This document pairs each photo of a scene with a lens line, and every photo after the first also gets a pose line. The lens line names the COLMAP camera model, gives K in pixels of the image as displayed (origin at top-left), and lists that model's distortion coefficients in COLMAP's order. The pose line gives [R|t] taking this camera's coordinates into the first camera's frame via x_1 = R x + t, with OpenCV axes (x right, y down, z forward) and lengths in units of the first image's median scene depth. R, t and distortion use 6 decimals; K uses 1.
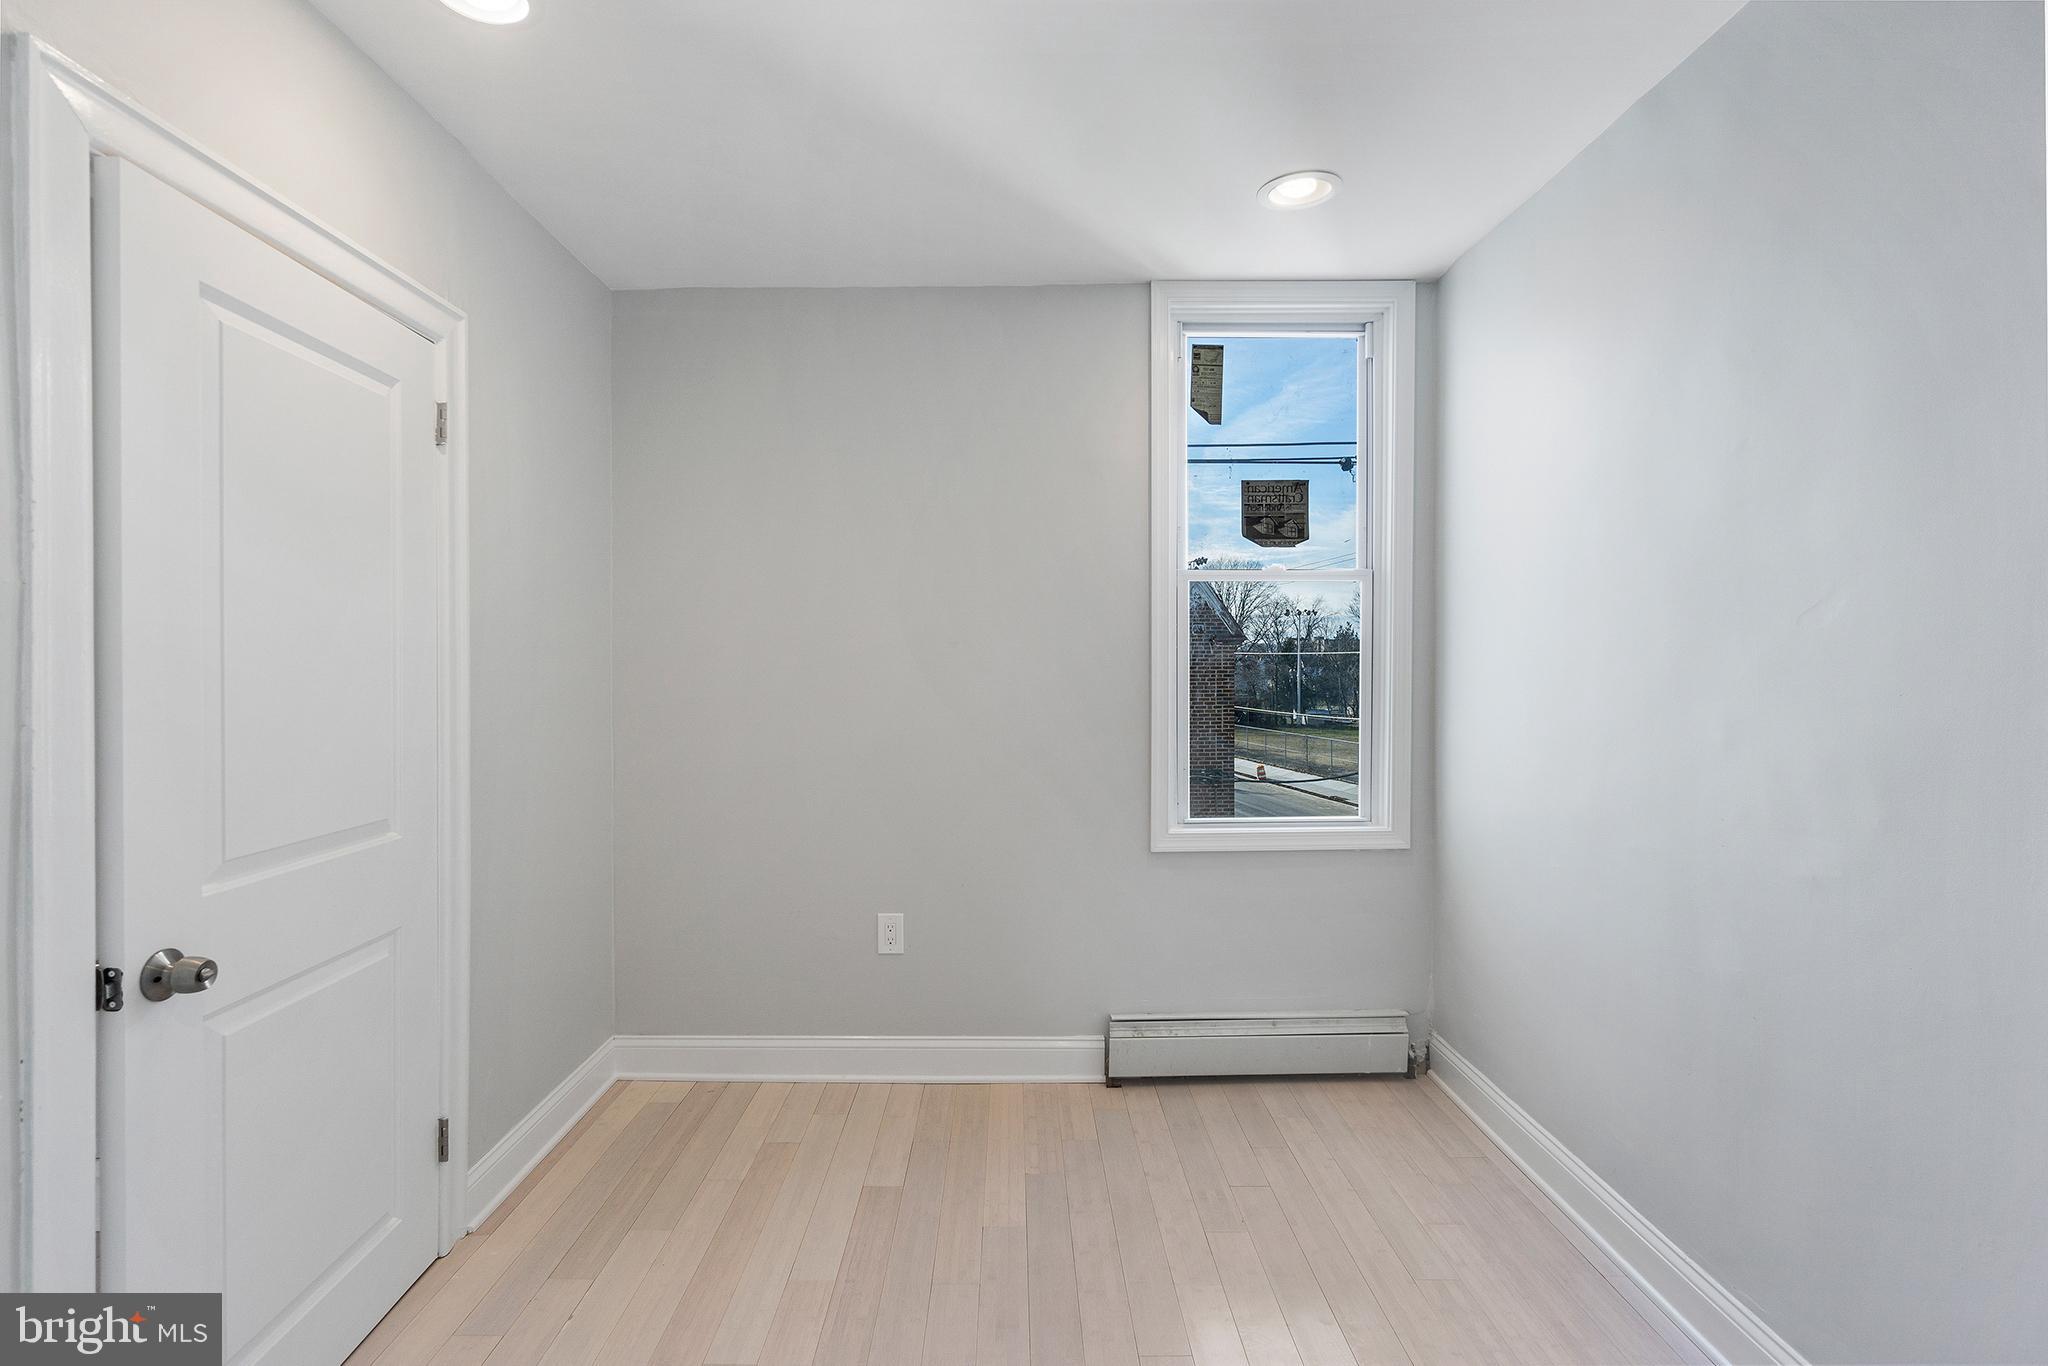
lens RADIAL K [[991.6, 0, 1013.6], [0, 991.6, 670.3], [0, 0, 1]] dist [0.003766, 0.000530]
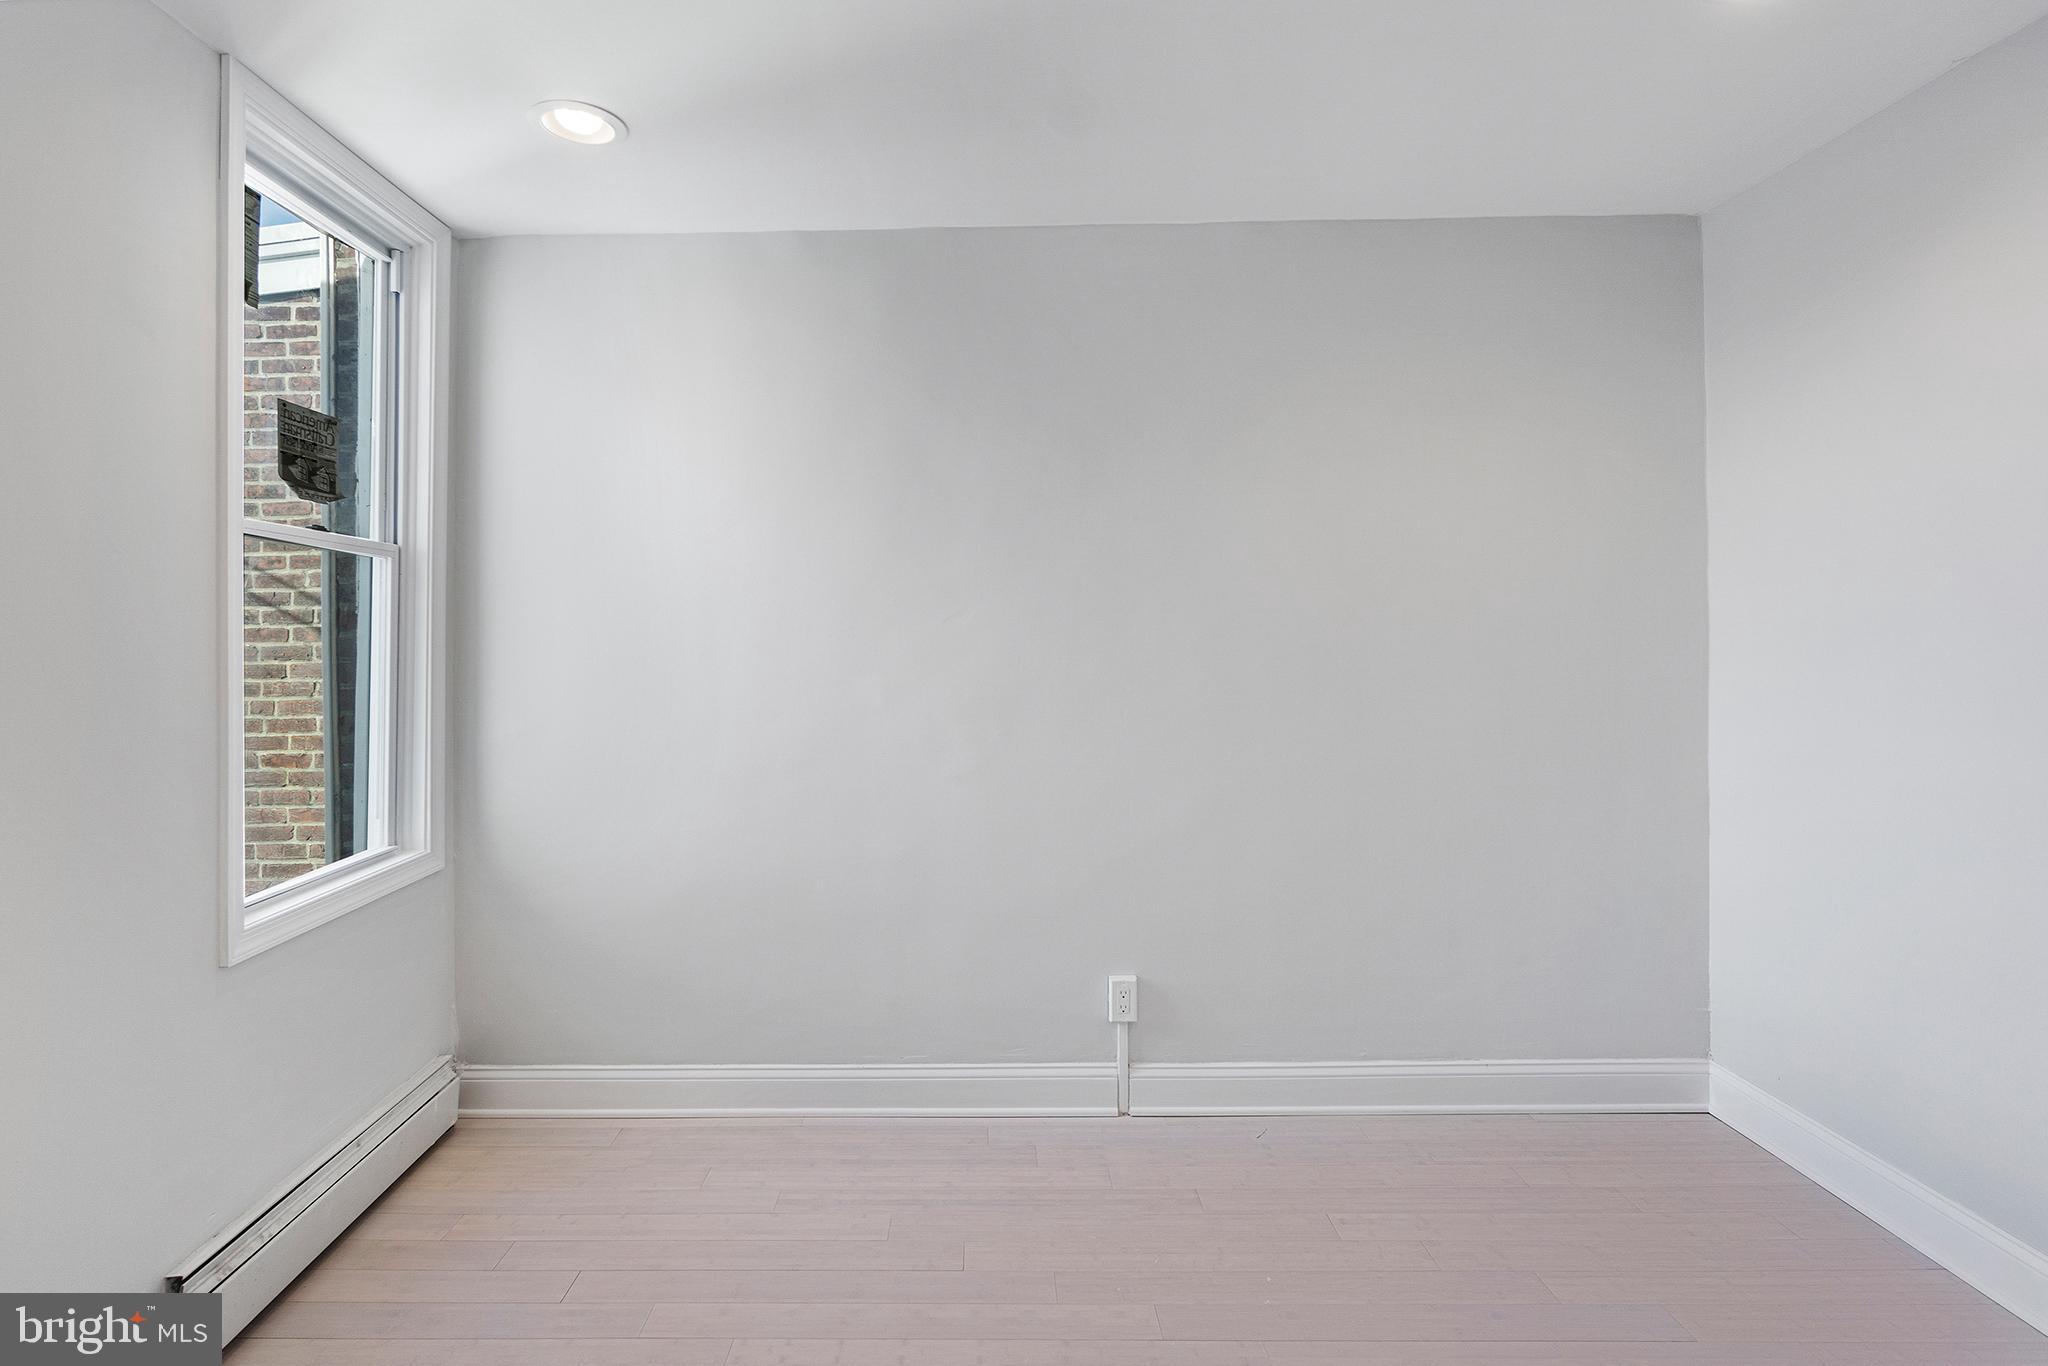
lens RADIAL K [[991.6, 0, 976.6], [0, 991.6, 646.5], [0, 0, 1]] dist [0.003766, 0.000530]
pose [[-0.023642, 0.002291, 0.999718, -0.493983], [0.005215, 0.999984, -0.002168, -0.013553], [-0.999707, 0.005163, -0.023654, 0.545641]]
